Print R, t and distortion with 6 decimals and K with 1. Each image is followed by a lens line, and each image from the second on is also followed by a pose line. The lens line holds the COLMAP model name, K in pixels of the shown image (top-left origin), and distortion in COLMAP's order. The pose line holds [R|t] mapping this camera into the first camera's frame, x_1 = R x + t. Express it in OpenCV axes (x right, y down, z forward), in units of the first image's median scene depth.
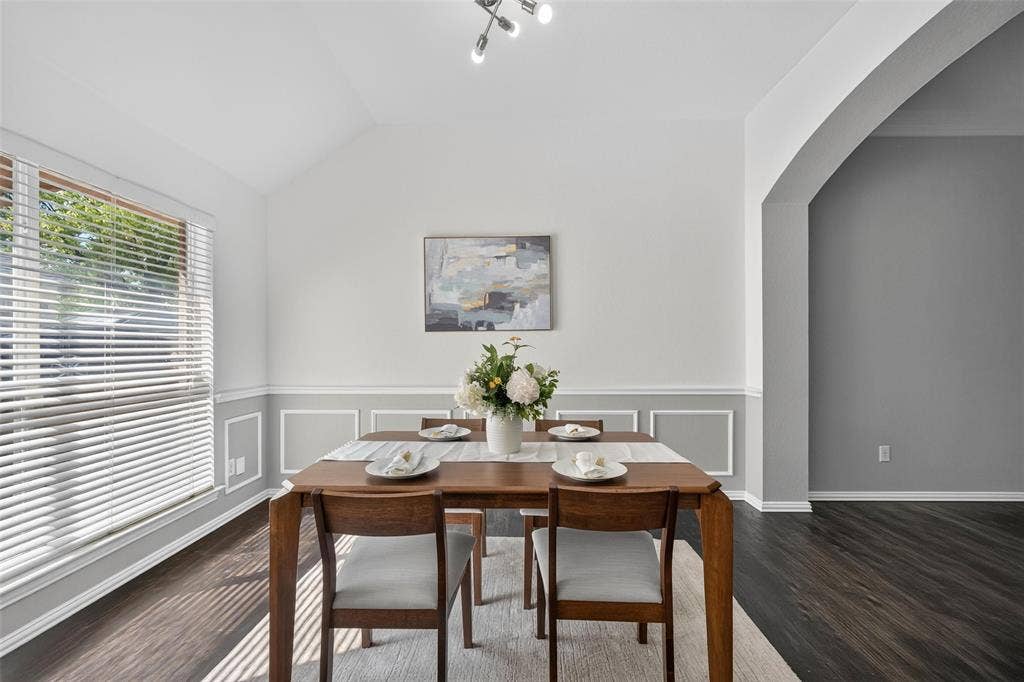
lens RADIAL K [[408.0, 0, 511.9], [0, 408.0, 345.6], [0, 0, 1]] dist [-0.006719, 0.001443]
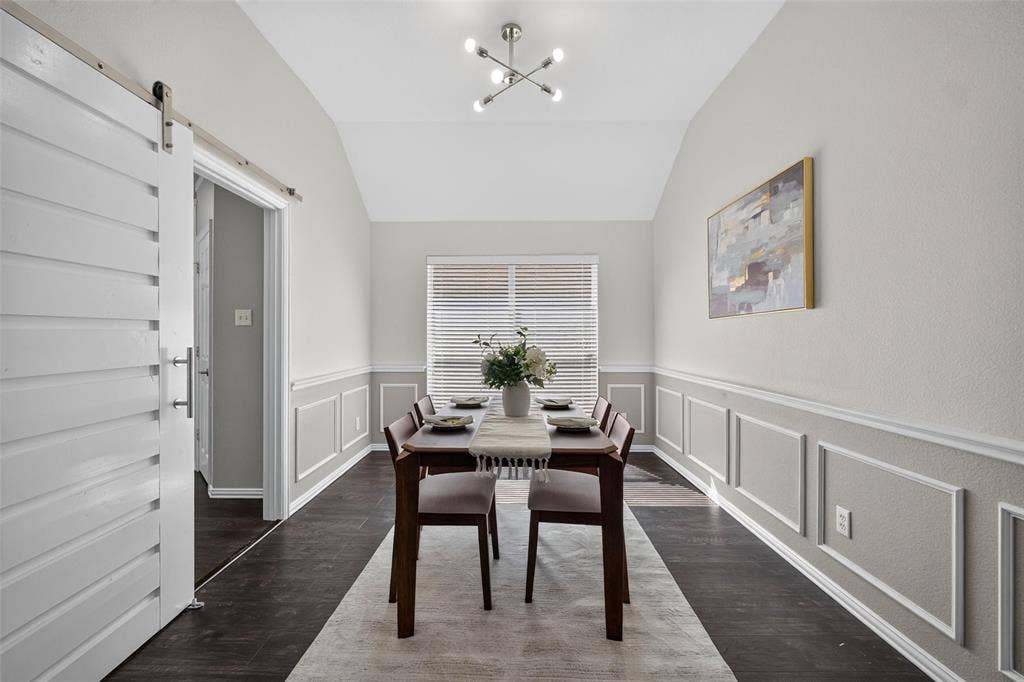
lens RADIAL K [[408.0, 0, 512.0], [0, 408.0, 338.4], [0, 0, 1]] dist [-0.006719, 0.001443]
pose [[0.024264, 0.002879, -0.999701, 0.710181], [0.006738, 0.999973, 0.003043, 0.003666], [0.999683, -0.006810, 0.024244, 0.531523]]
